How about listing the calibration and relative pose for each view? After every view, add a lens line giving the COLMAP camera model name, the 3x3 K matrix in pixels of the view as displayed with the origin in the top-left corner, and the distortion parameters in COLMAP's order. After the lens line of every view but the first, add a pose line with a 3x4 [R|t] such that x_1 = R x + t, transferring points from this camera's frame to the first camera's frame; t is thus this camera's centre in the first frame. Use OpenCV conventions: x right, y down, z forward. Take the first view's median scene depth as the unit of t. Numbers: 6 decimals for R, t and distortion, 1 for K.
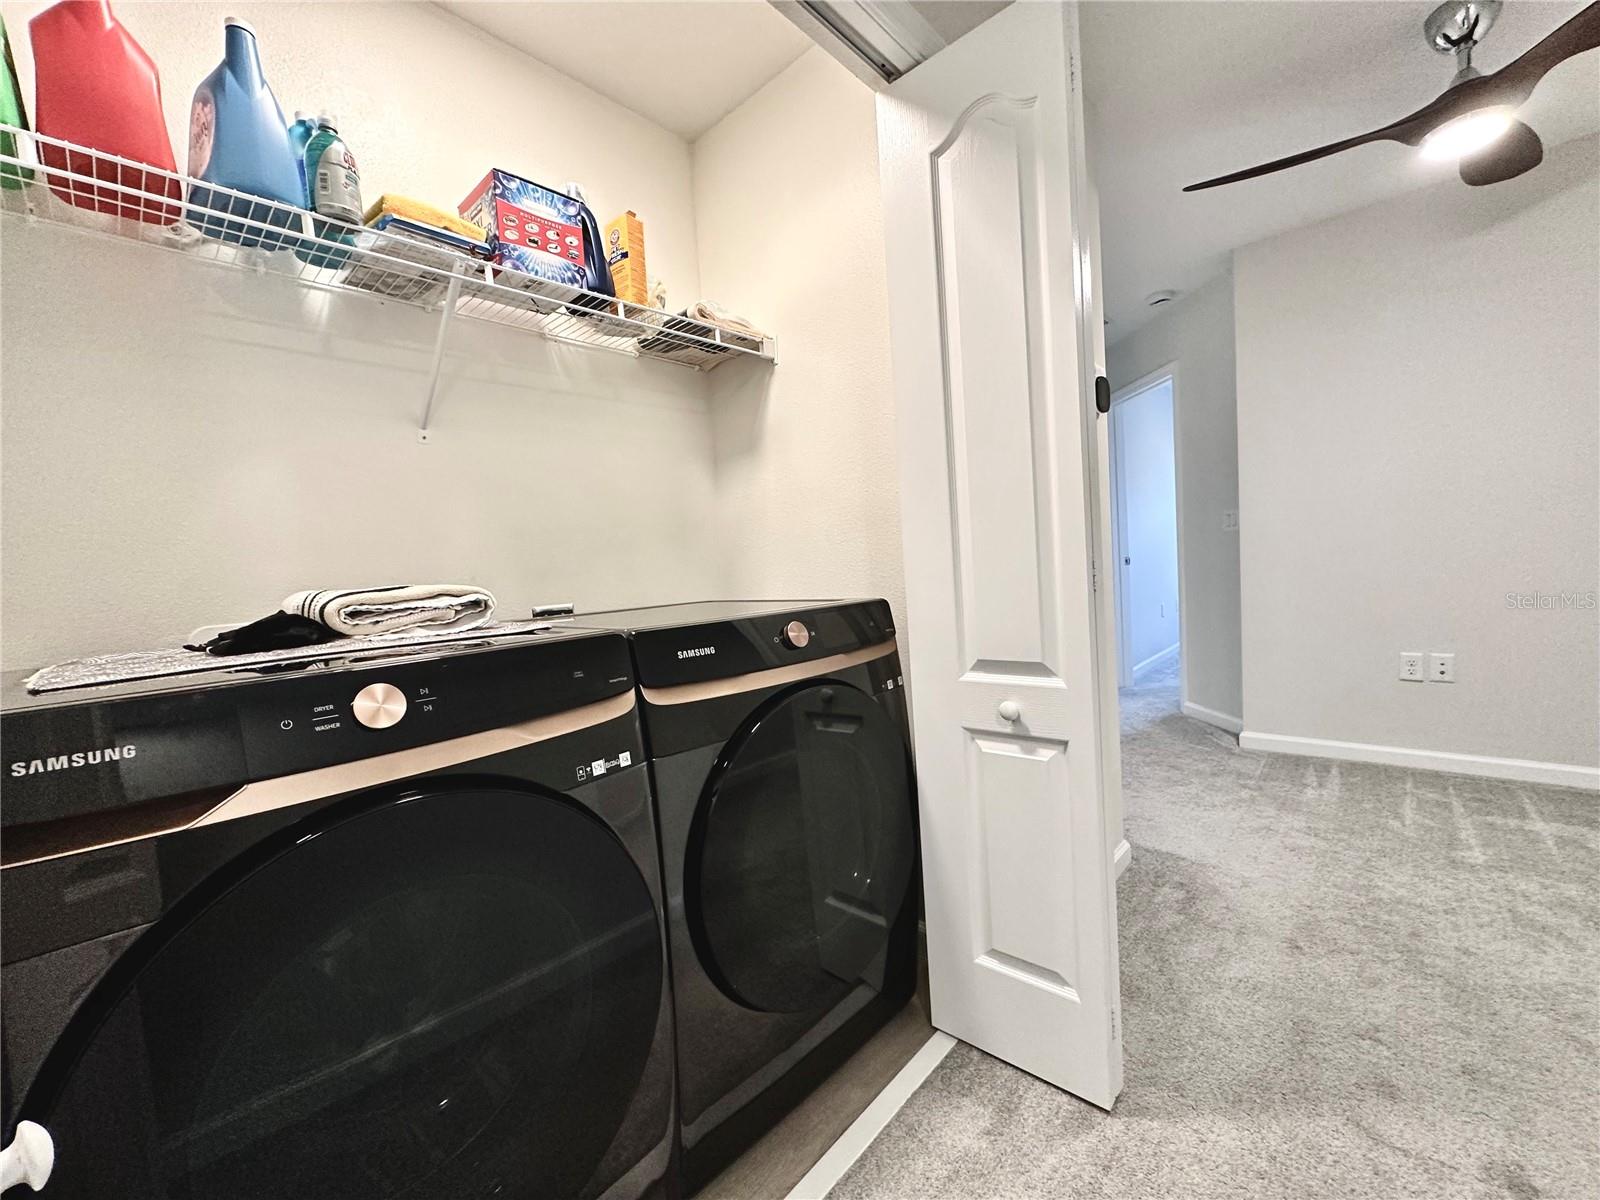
lens RADIAL K [[636.3, 0, 806.5], [0, 636.3, 602.1], [0, 0, 1]] dist [0.002066, 0.000207]
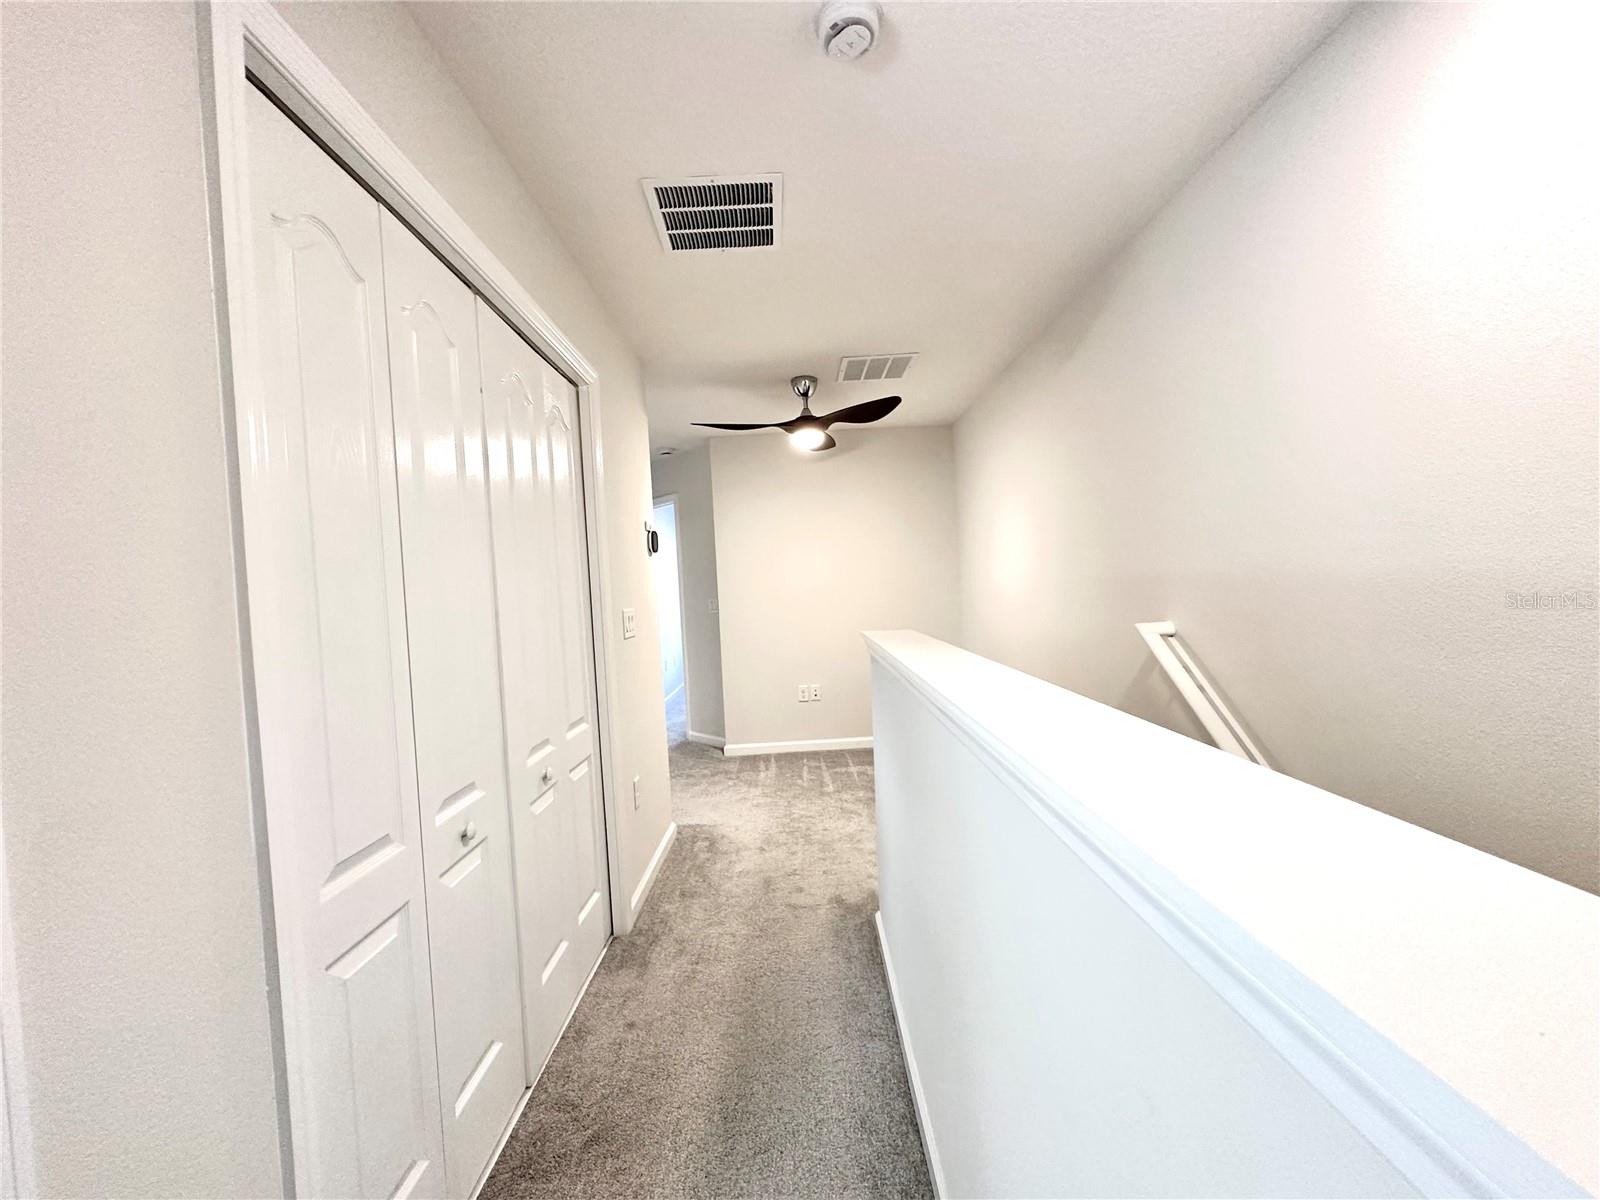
lens RADIAL K [[636.3, 0, 802.5], [0, 636.3, 601.6], [0, 0, 1]] dist [0.002066, 0.000207]
pose [[0.729148, 0.013145, 0.684230, -0.328291], [0.045250, 0.996701, -0.067369, -0.041916], [-0.682858, 0.080083, 0.726148, -0.374473]]
